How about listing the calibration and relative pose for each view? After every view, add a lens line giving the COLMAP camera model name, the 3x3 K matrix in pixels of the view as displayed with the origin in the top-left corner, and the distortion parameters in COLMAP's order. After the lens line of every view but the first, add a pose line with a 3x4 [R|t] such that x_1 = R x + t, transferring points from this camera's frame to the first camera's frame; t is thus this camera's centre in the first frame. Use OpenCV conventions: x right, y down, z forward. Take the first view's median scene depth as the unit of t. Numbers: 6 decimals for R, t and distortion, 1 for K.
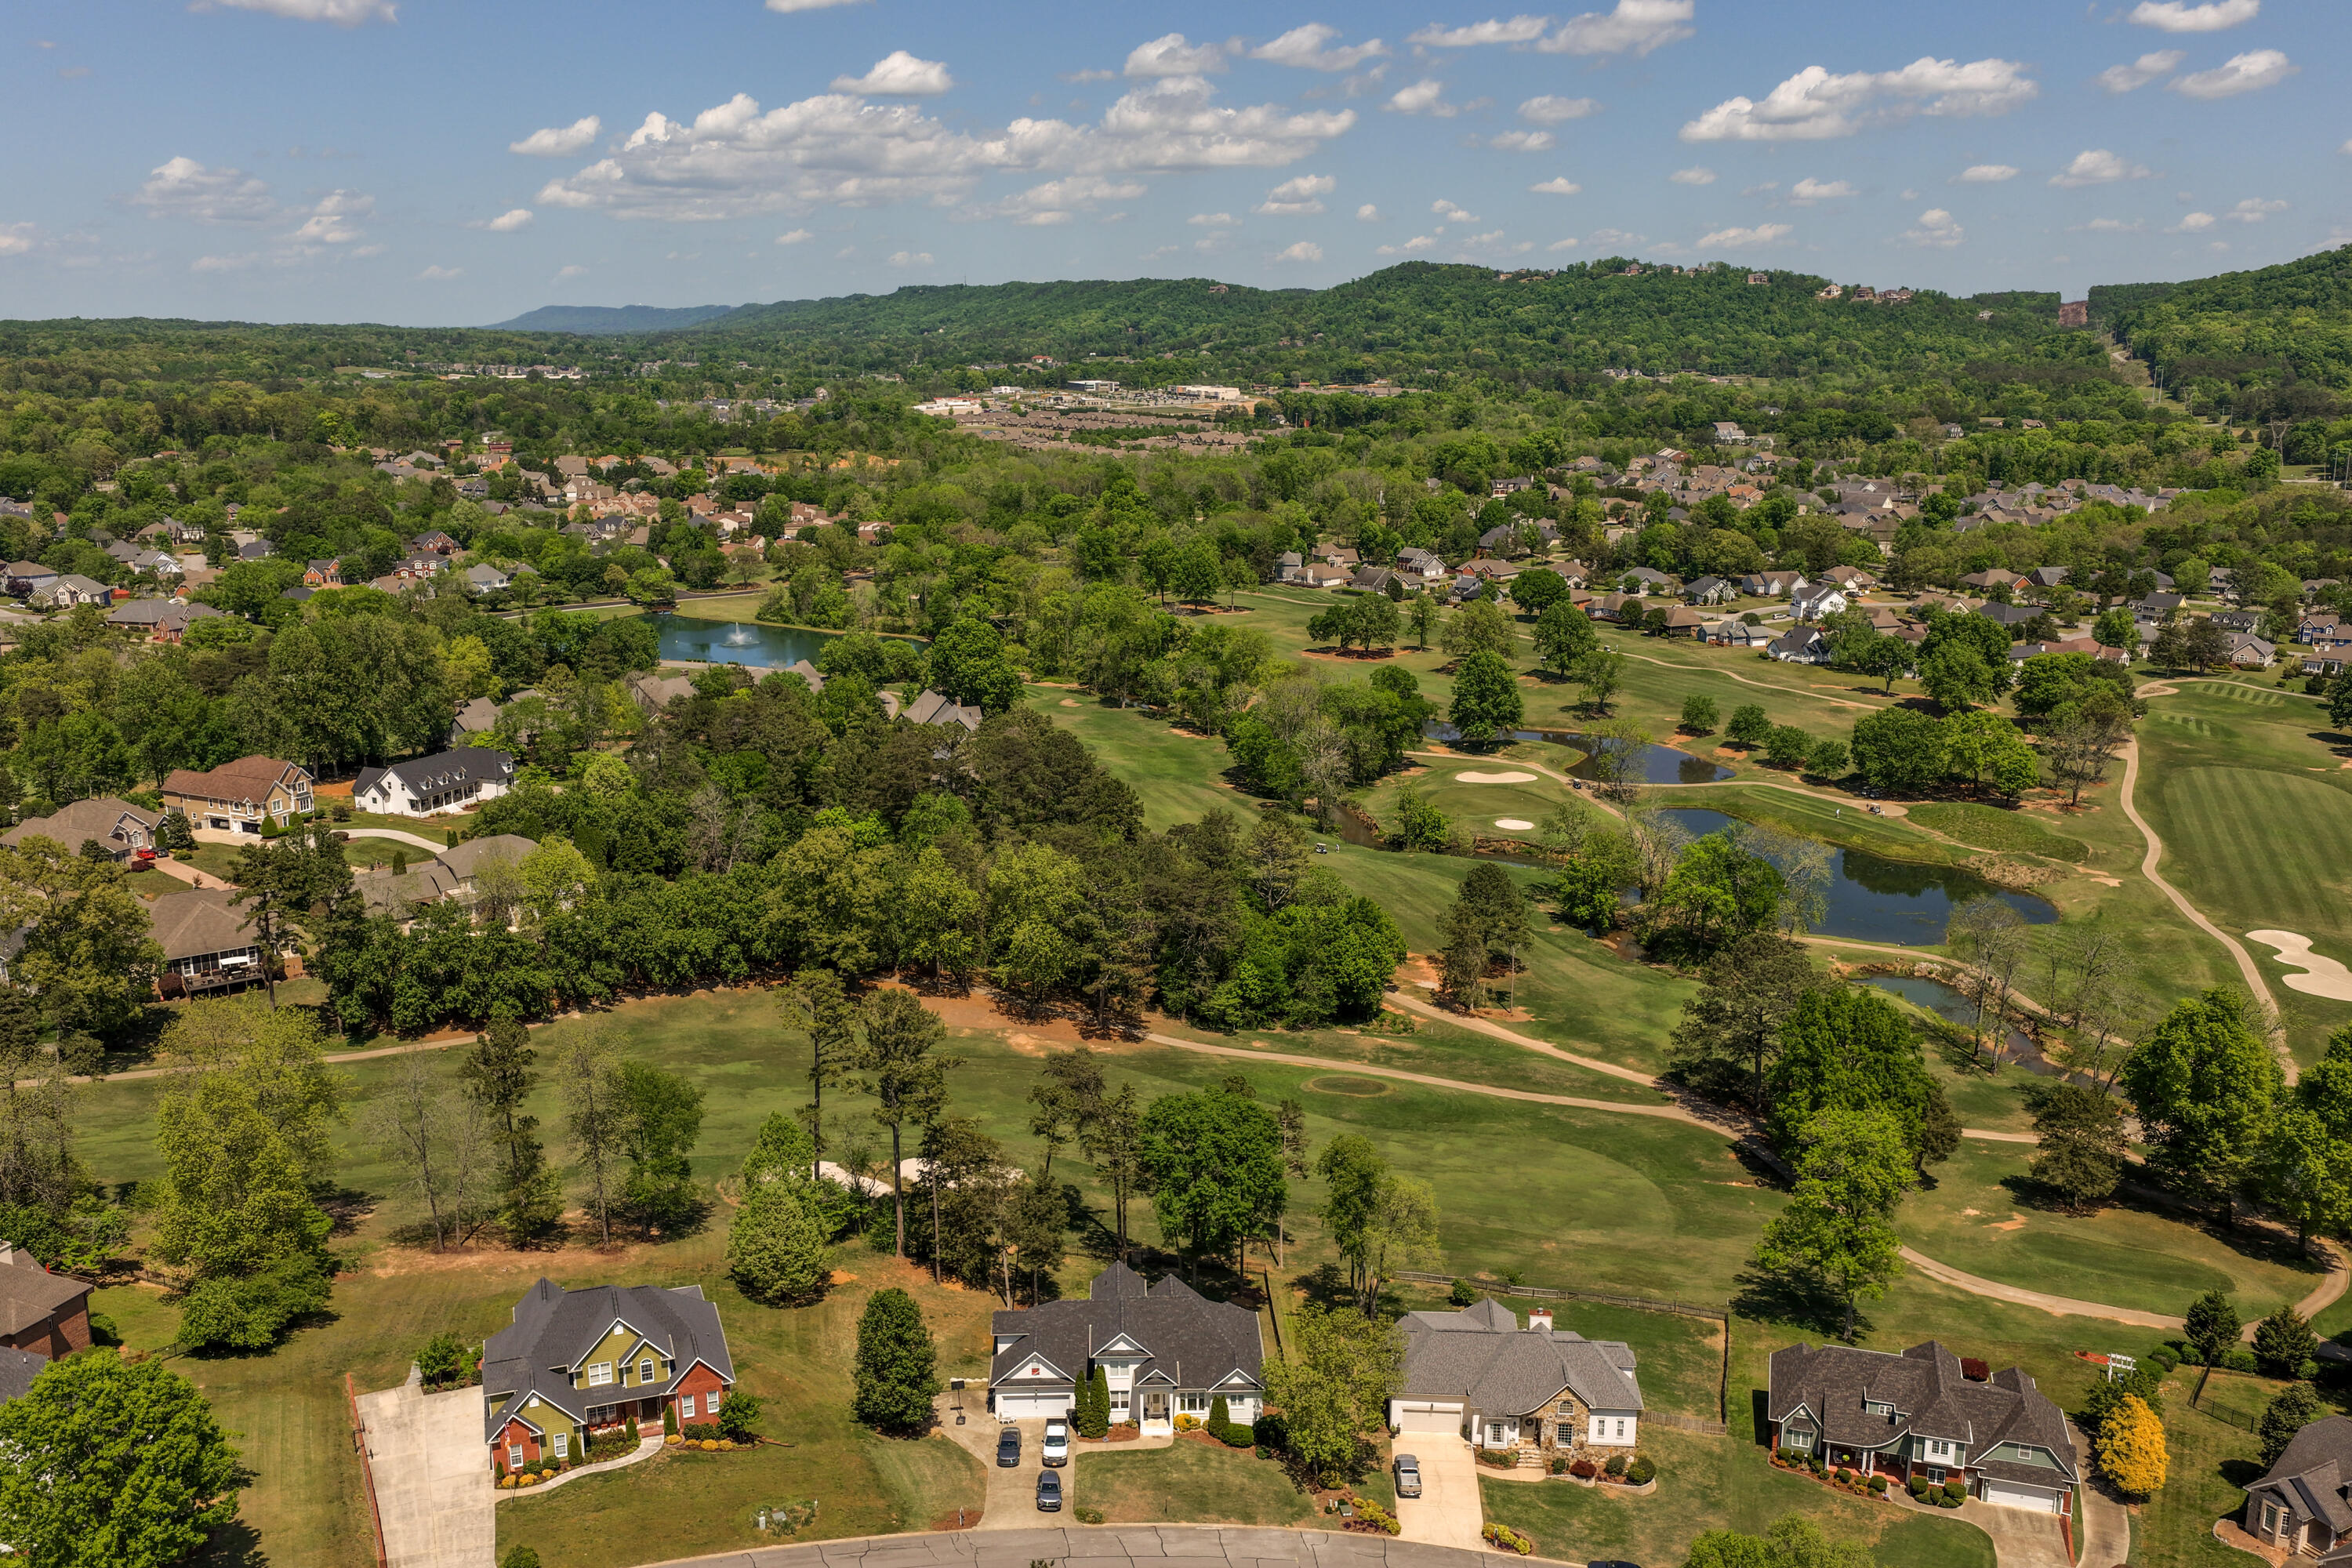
lens RADIAL K [[1961.9, 0, 1180.7], [0, 1961.9, 779.5], [0, 0, 1]] dist [-0.009485, 0.032268]
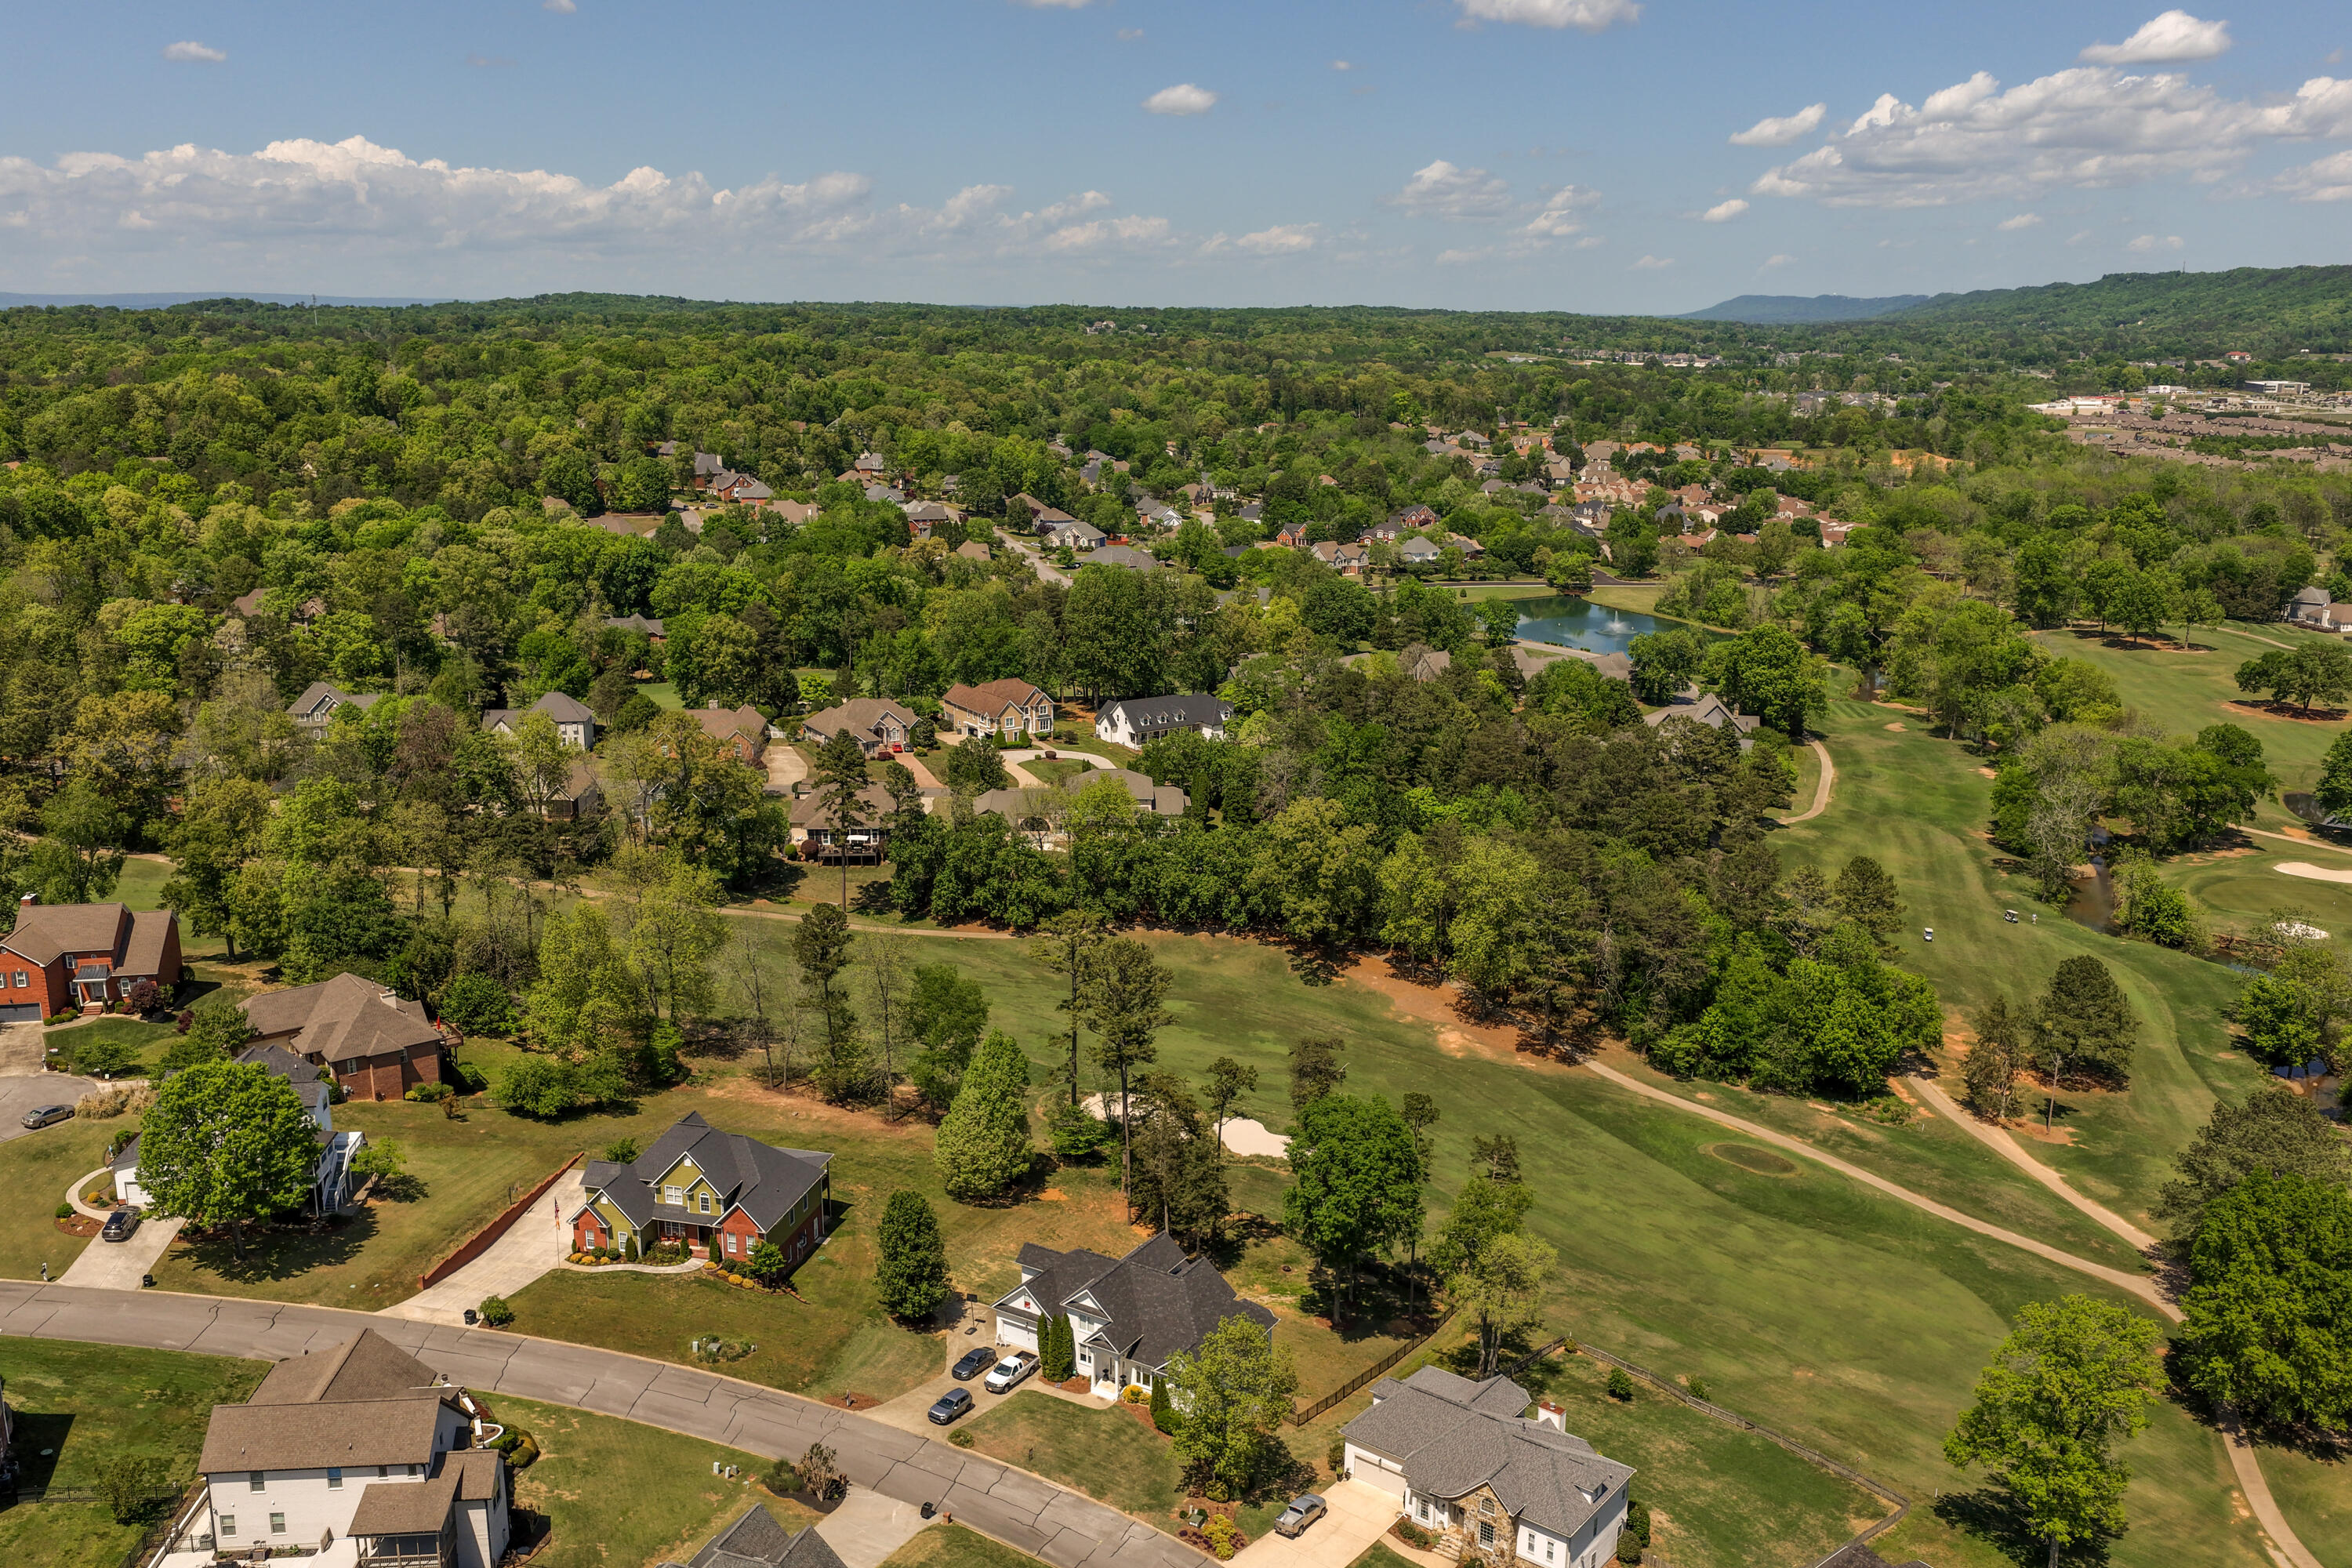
lens RADIAL K [[1961.9, 0, 1180.7], [0, 1961.9, 779.5], [0, 0, 1]] dist [-0.009485, 0.032268]
pose [[0.833750, 0.133399, -0.535785, 0.145039], [-0.130634, 0.990484, 0.043326, -0.009606], [0.536466, 0.033869, 0.843242, 0.040245]]
